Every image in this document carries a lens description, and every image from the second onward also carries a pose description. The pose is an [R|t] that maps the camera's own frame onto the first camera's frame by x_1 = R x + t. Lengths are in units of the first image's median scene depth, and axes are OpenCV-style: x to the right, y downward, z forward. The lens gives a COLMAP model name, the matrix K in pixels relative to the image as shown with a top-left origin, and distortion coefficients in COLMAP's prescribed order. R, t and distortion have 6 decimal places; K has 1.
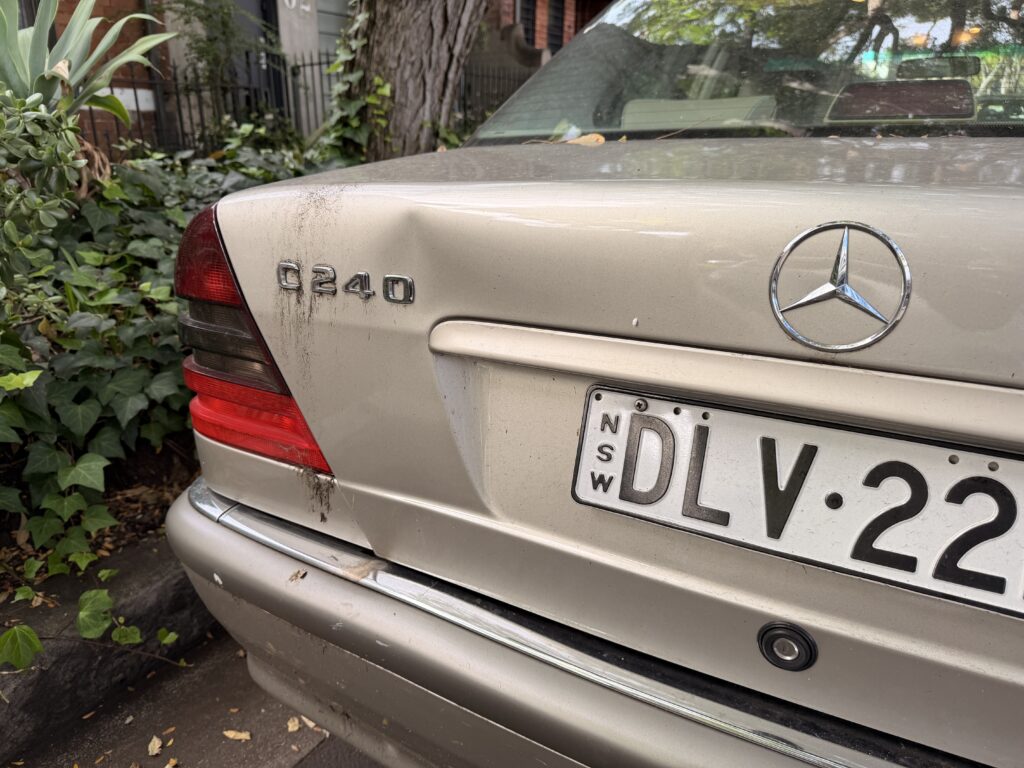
lens RADIAL K [[715.2, 0, 512.0], [0, 715.2, 384.0], [0, 0, 1]] dist [-0.002120, -0.003050]
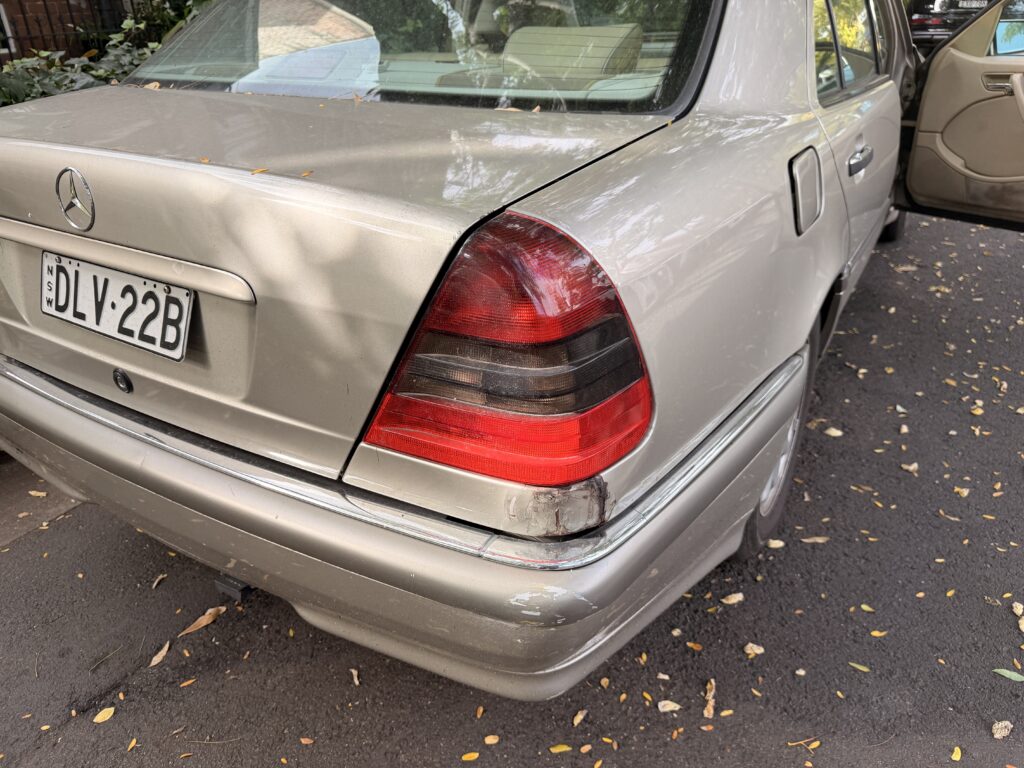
lens RADIAL K [[715.2, 0, 512.0], [0, 715.2, 384.0], [0, 0, 1]] dist [-0.002120, -0.003050]
pose [[0.999542, -0.000146, -0.030271, 1.538362], [0.005189, 0.986016, 0.166568, 0.047452], [0.029823, -0.166649, 0.985565, -0.941656]]
